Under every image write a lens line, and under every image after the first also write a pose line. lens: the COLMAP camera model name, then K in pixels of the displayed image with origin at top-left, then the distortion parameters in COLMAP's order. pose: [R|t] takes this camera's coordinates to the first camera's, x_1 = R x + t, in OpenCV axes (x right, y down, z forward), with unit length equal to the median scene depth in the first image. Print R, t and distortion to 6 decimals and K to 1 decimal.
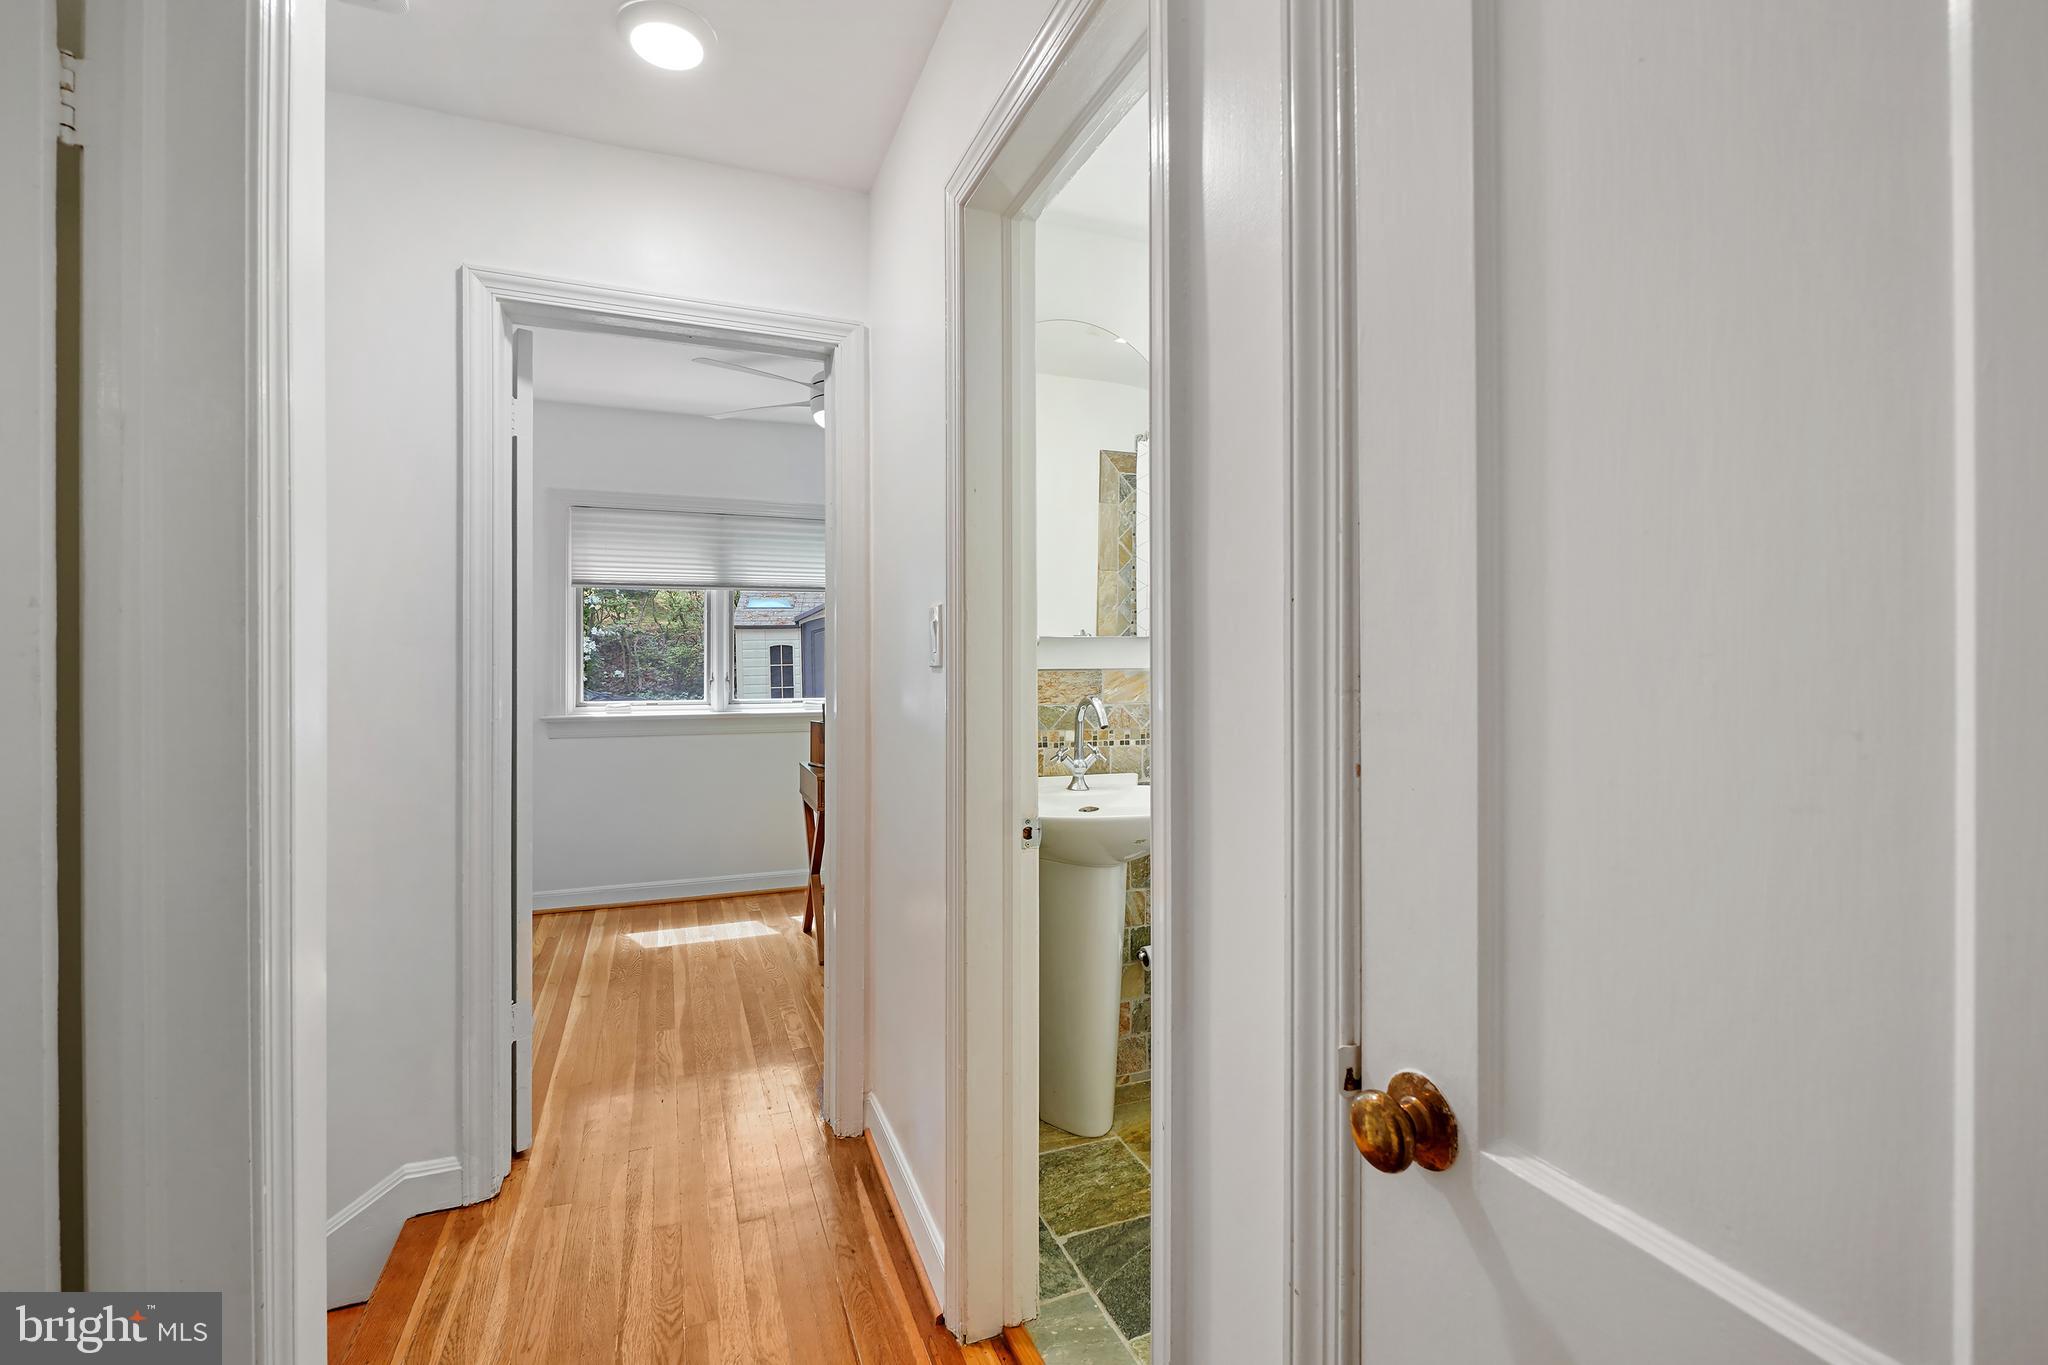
lens RADIAL K [[898.7, 0, 1025.8], [0, 898.7, 665.8], [0, 0, 1]] dist [-0.005405, -0.000385]
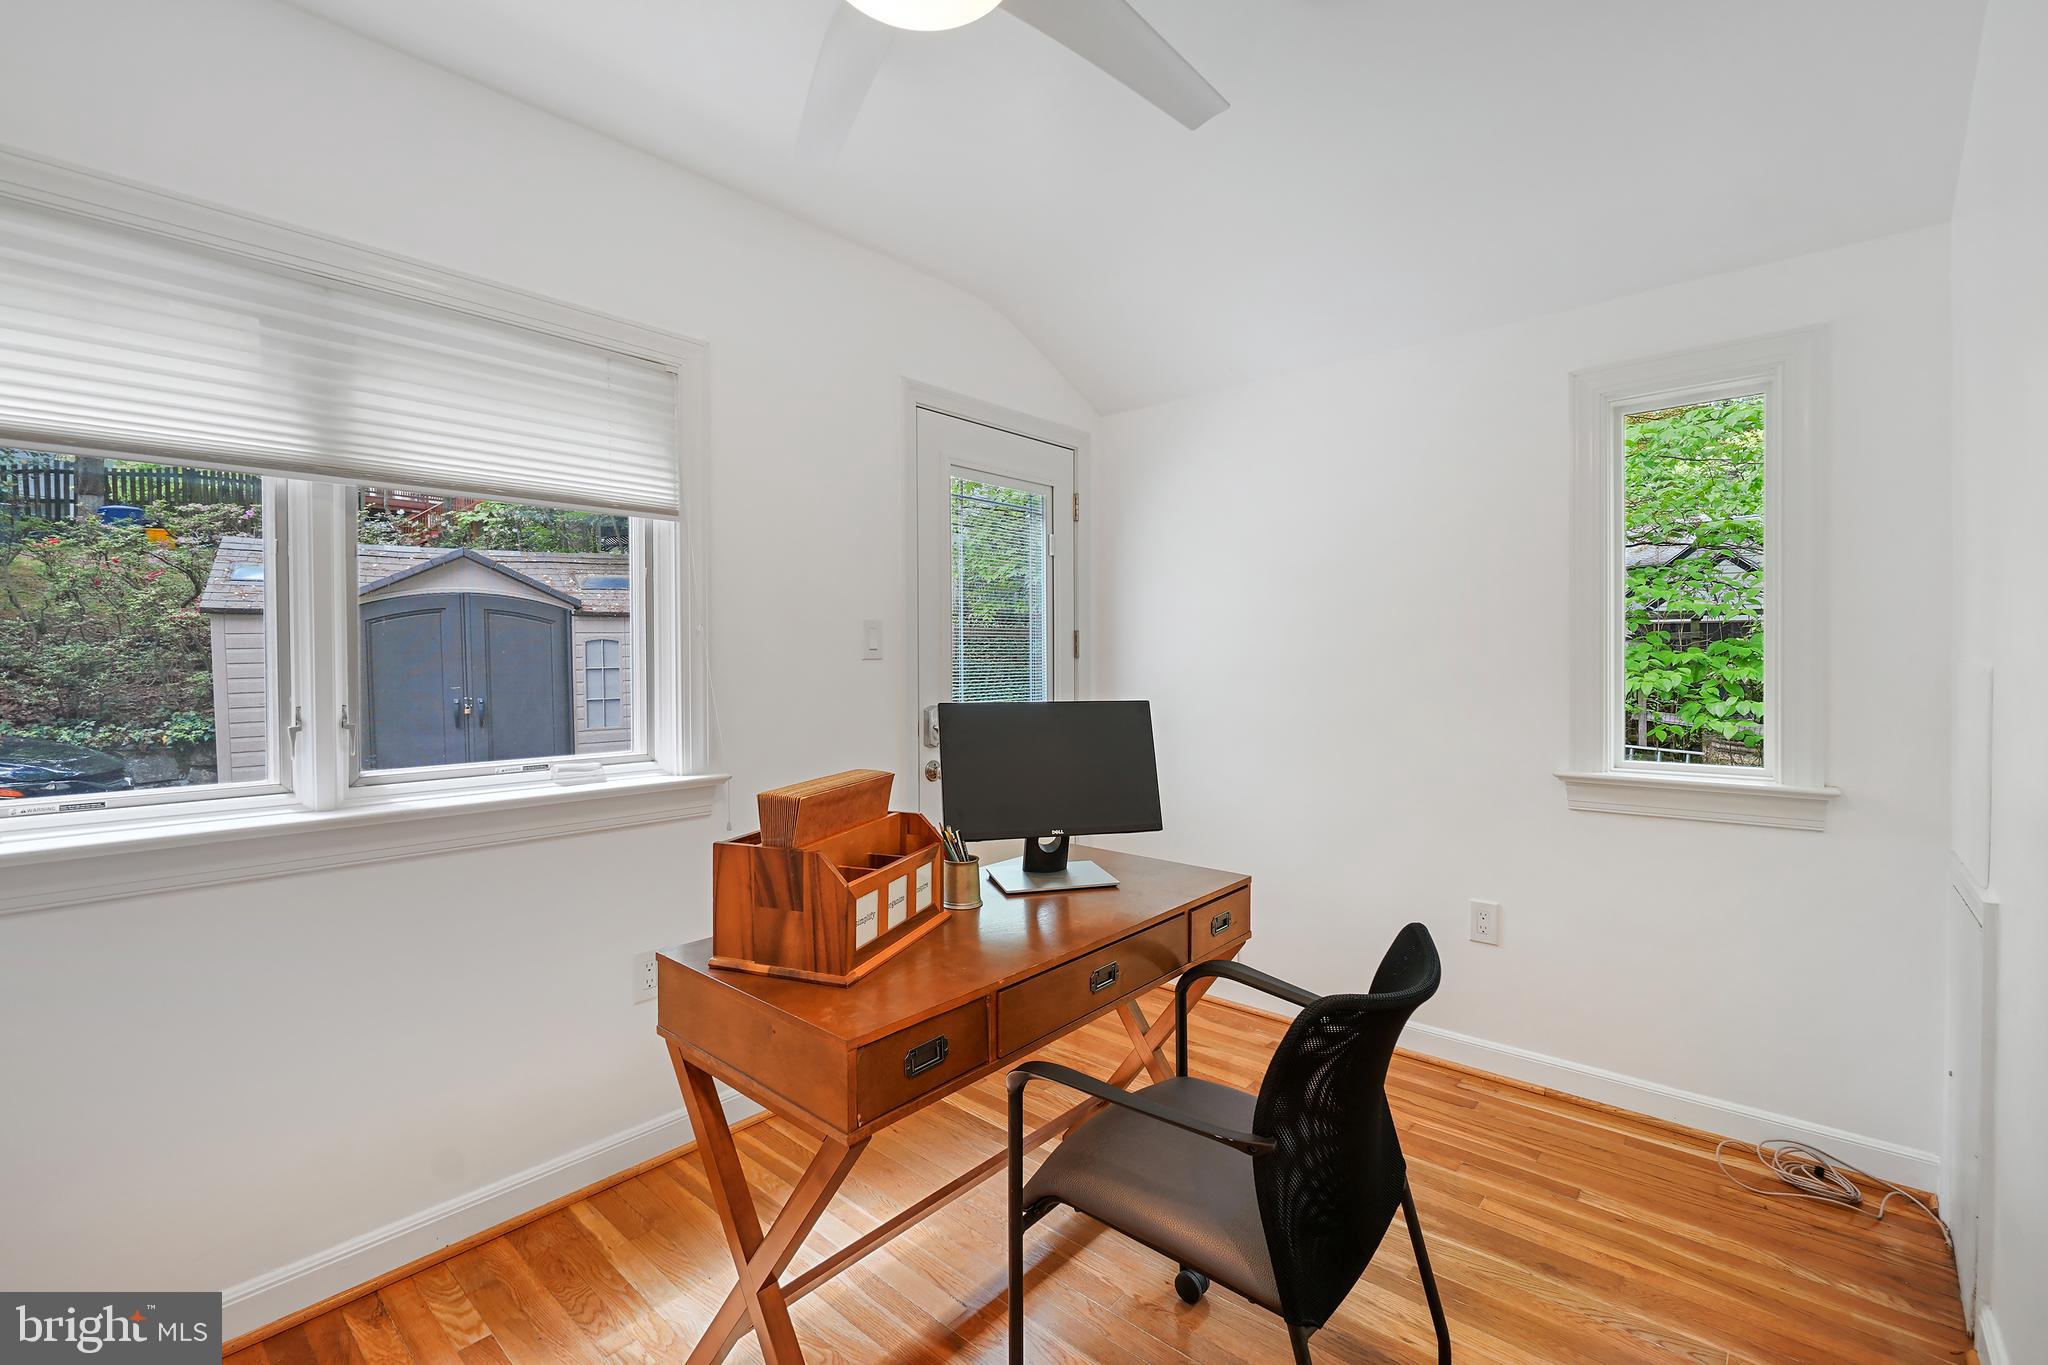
lens RADIAL K [[898.7, 0, 1021.6], [0, 898.7, 688.4], [0, 0, 1]] dist [-0.005405, -0.000385]
pose [[0.895185, -0.013148, 0.445500, -0.245647], [0.004380, 0.999776, 0.020705, -0.005723], [-0.445672, -0.016583, 0.895043, 0.536535]]
